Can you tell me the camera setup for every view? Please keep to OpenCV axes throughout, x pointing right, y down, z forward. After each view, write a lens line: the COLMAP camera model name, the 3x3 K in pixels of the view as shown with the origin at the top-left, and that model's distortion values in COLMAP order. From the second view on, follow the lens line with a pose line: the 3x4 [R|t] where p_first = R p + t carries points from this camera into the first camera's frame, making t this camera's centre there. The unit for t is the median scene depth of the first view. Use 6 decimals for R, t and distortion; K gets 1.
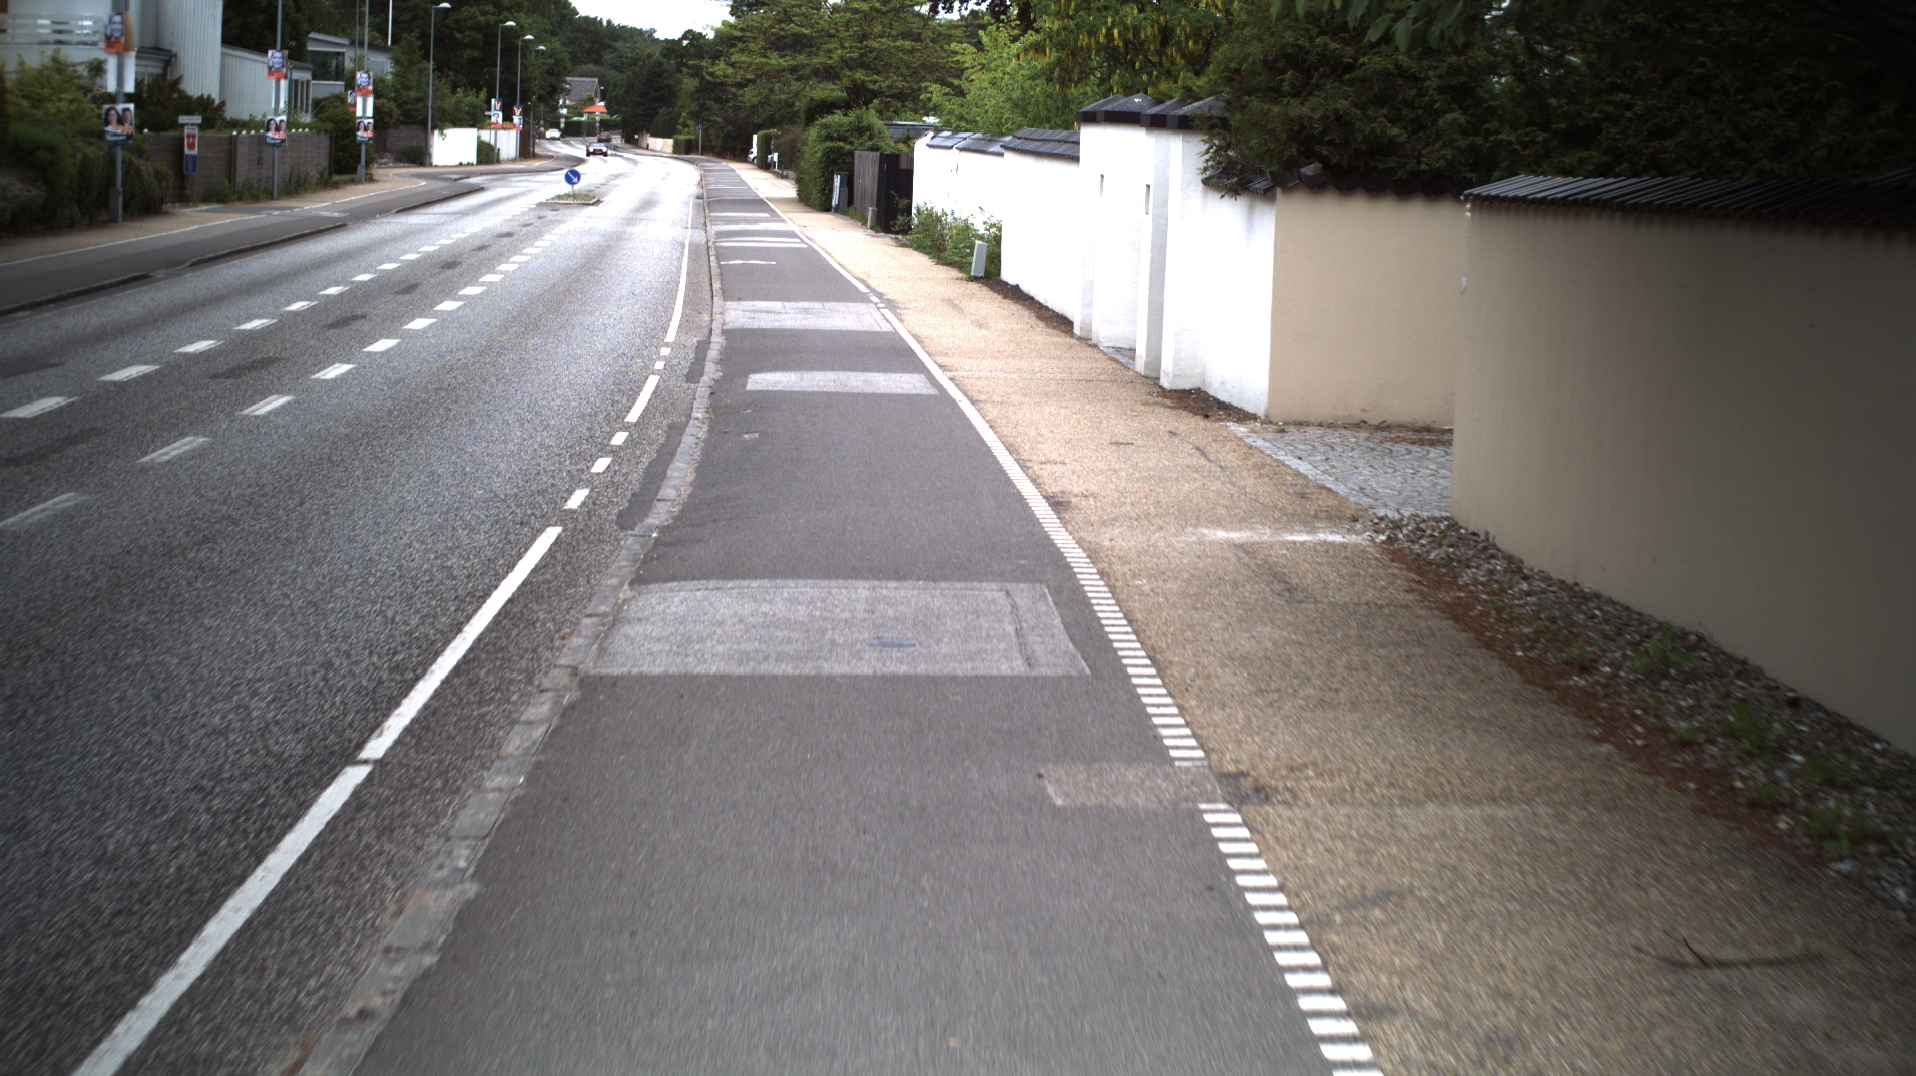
lens RADIAL K [[3451.5, 0, 964.1], [0, 3451.5, 542.3], [0, 0, 1]] dist [-0.213055, 0.000000]
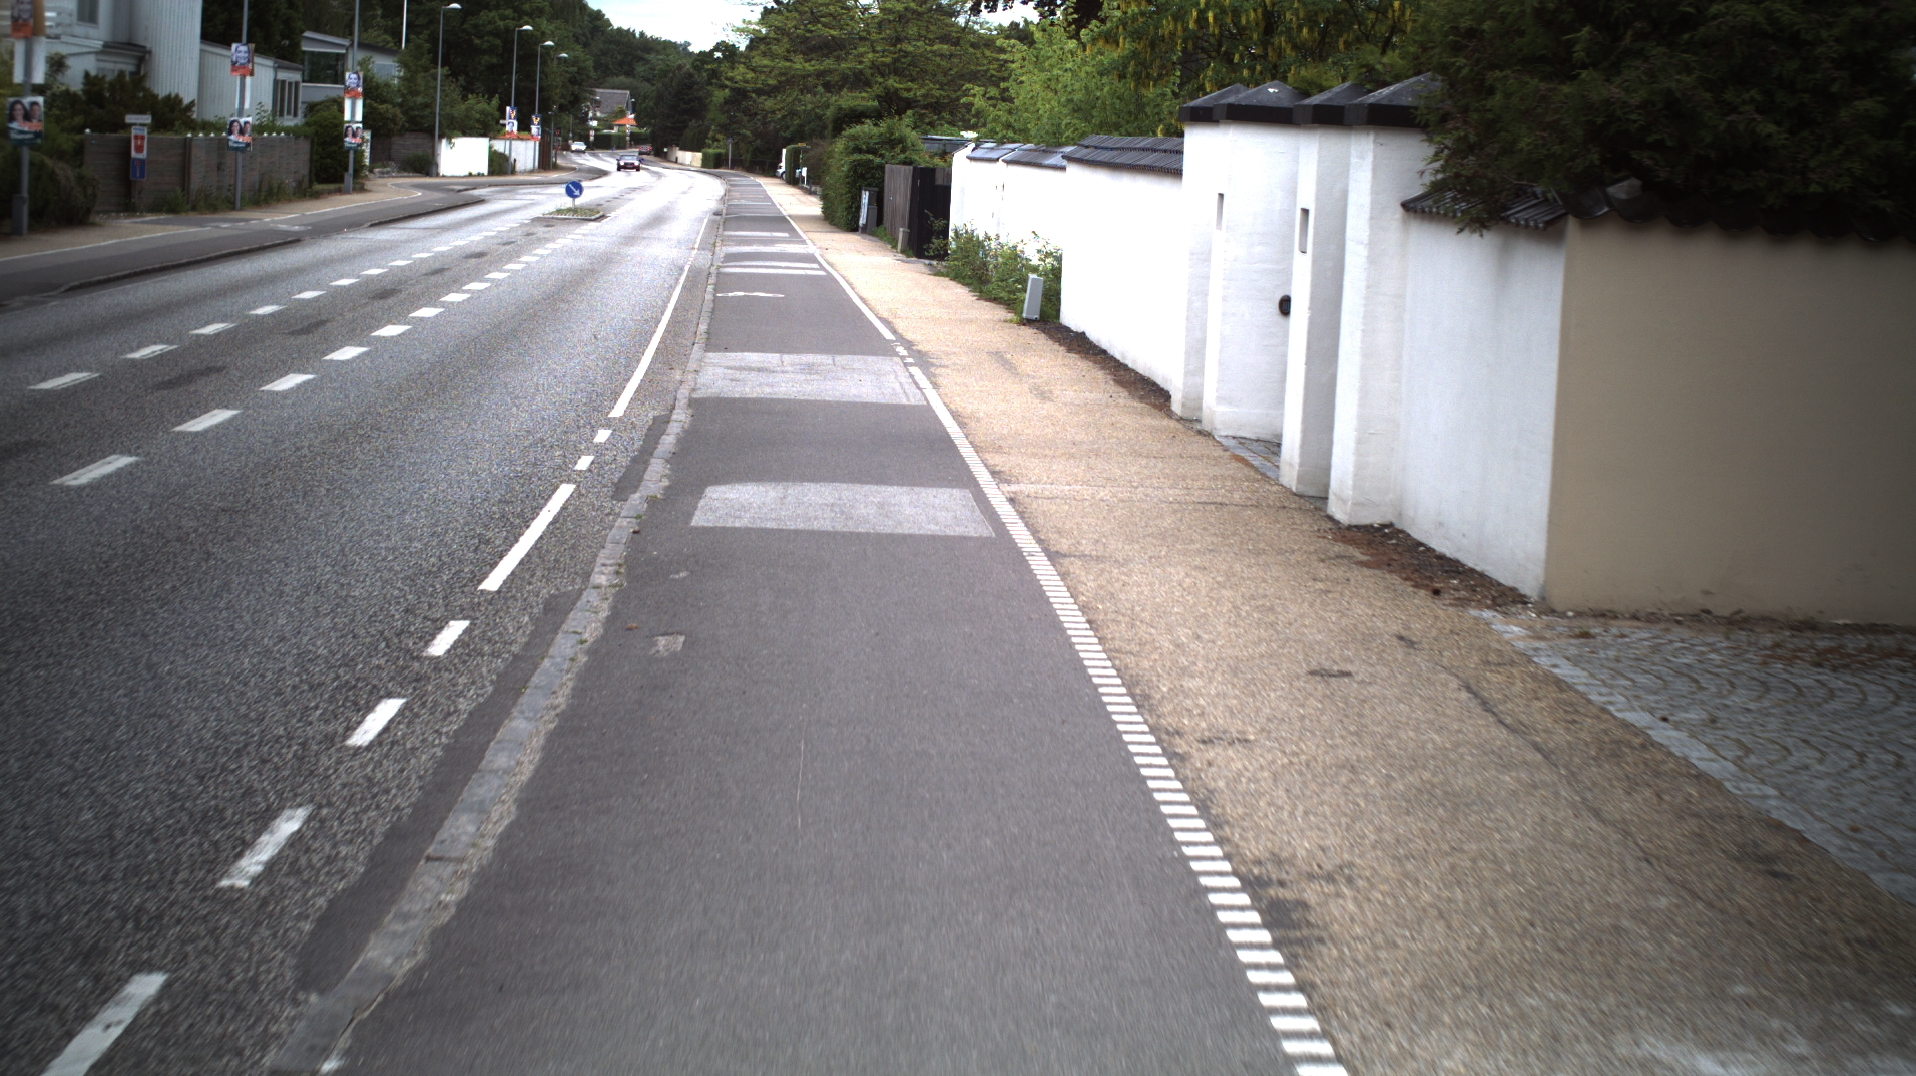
lens RADIAL K [[3451.5, 0, 953.3], [0, 3451.5, 537.9], [0, 0, 1]] dist [-0.213055, 0.000000]
pose [[0.999827, 0.014520, -0.011646, -0.003697], [-0.014598, 0.999872, -0.006578, -0.018521], [0.011549, 0.006747, 0.999911, 0.177182]]
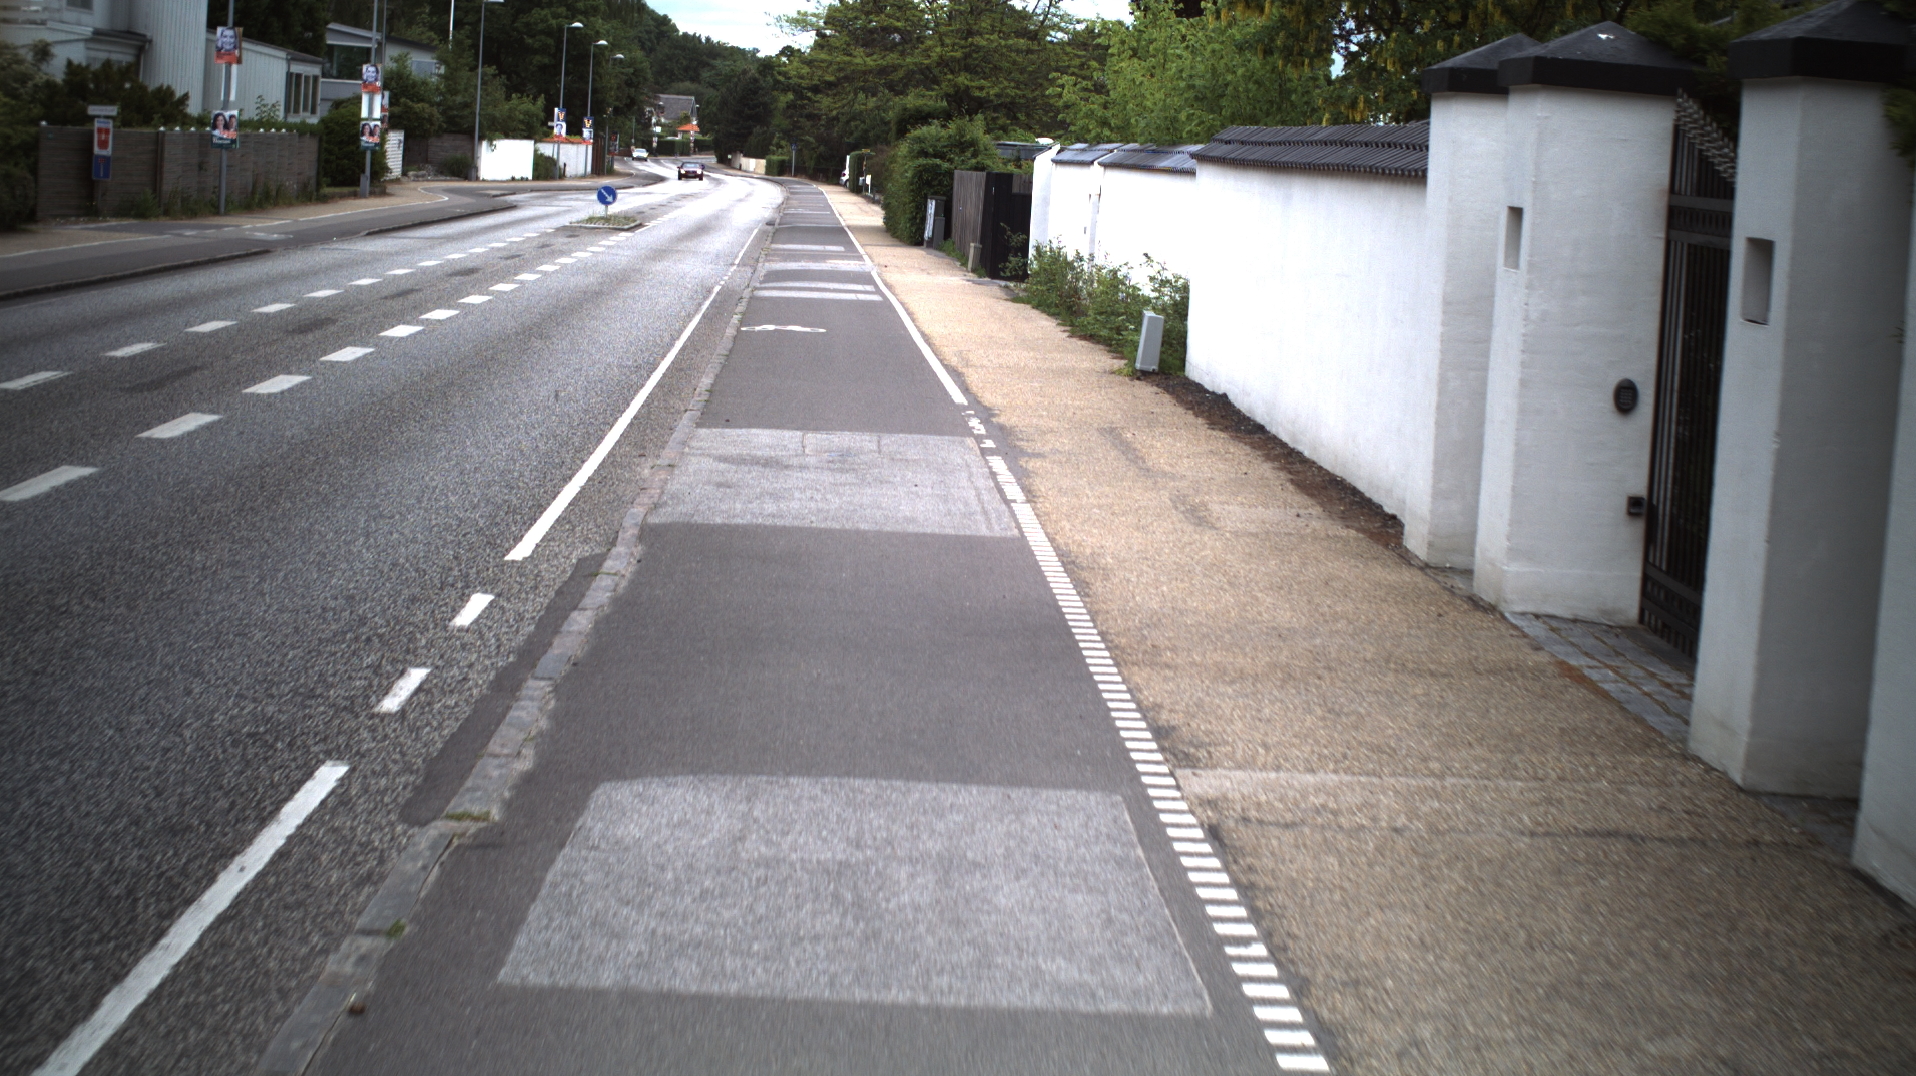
lens RADIAL K [[3451.5, 0, 957.1], [0, 3451.5, 527.0], [0, 0, 1]] dist [-0.213055, 0.000000]
pose [[0.999269, 0.024495, -0.029354, -0.009866], [-0.024865, 0.999615, -0.012281, -0.037245], [0.029042, 0.013001, 0.999494, 0.354359]]
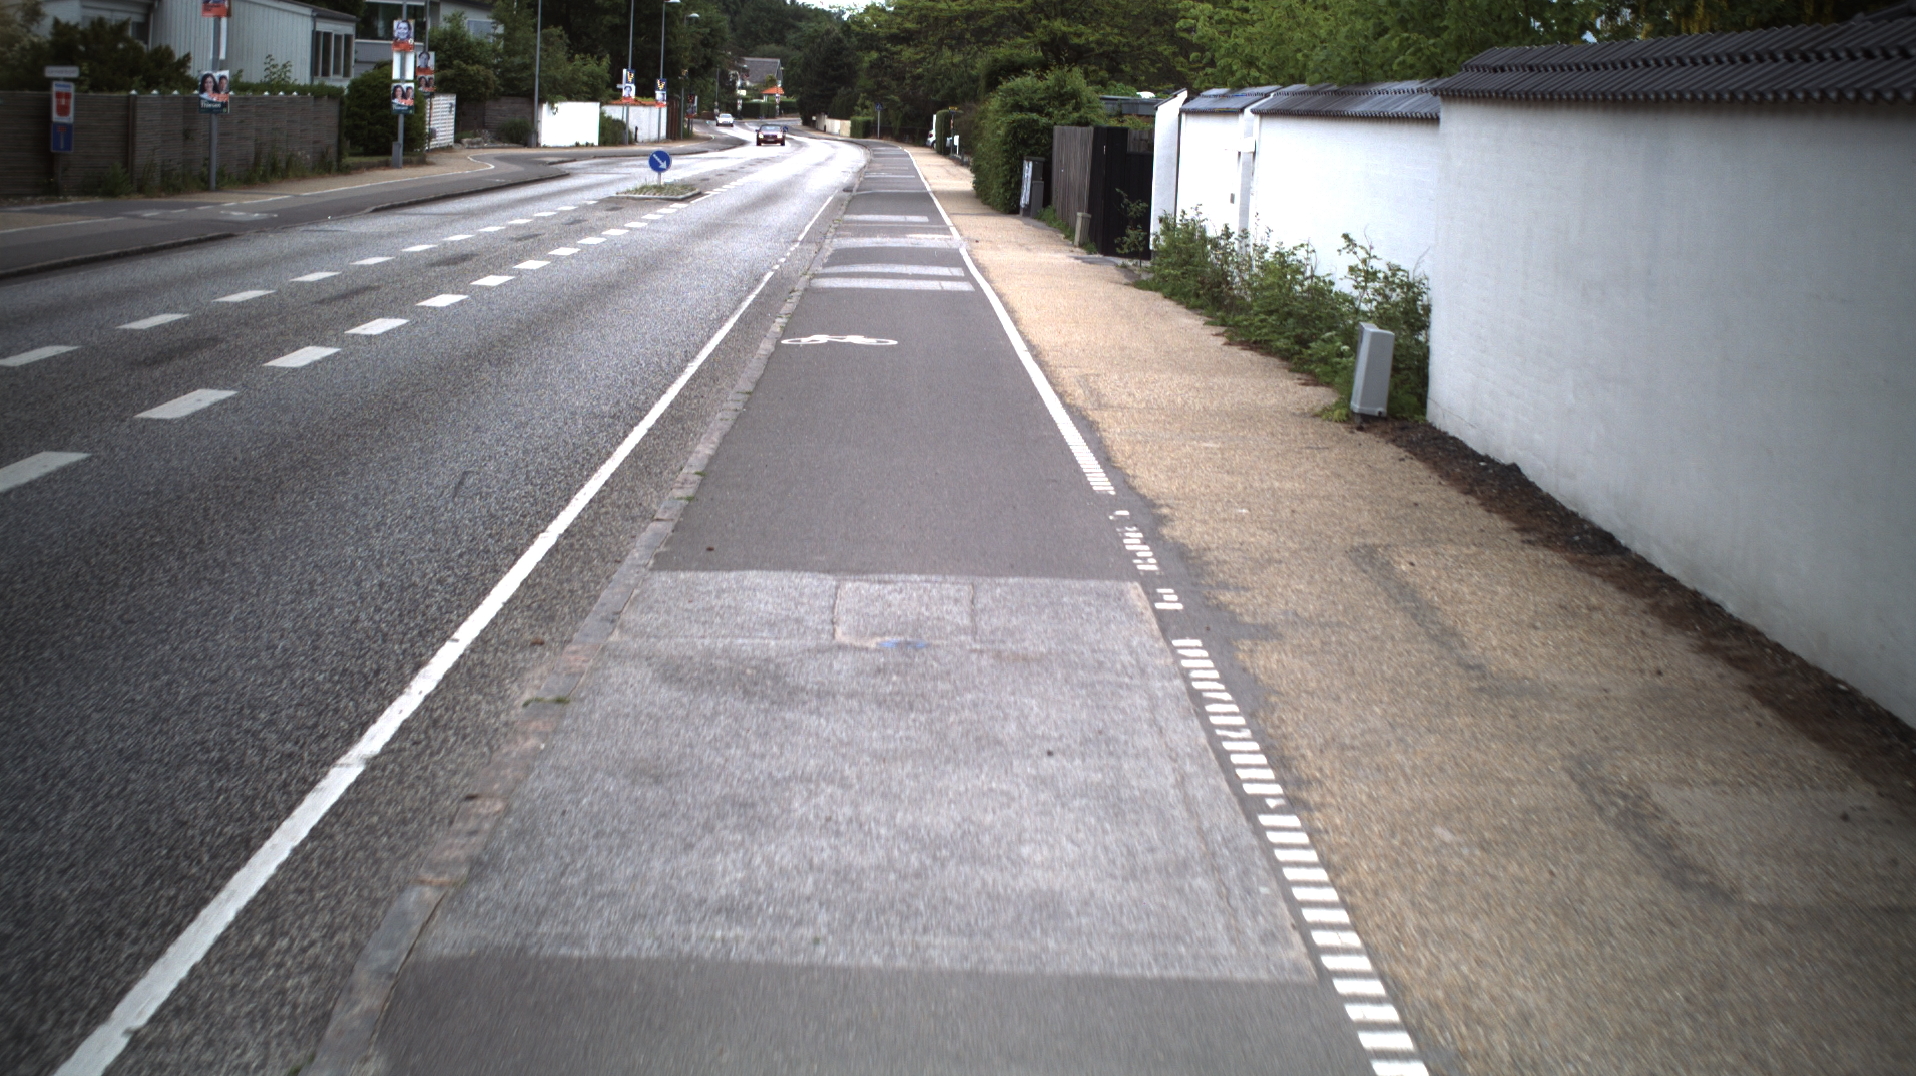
lens RADIAL K [[3451.5, 0, 959.4], [0, 3451.5, 539.3], [0, 0, 1]] dist [-0.213055, 0.000000]
pose [[0.998374, 0.013114, -0.055467, -0.019453], [-0.012963, 0.999911, 0.003077, -0.056436], [0.055503, -0.002353, 0.998456, 0.531260]]
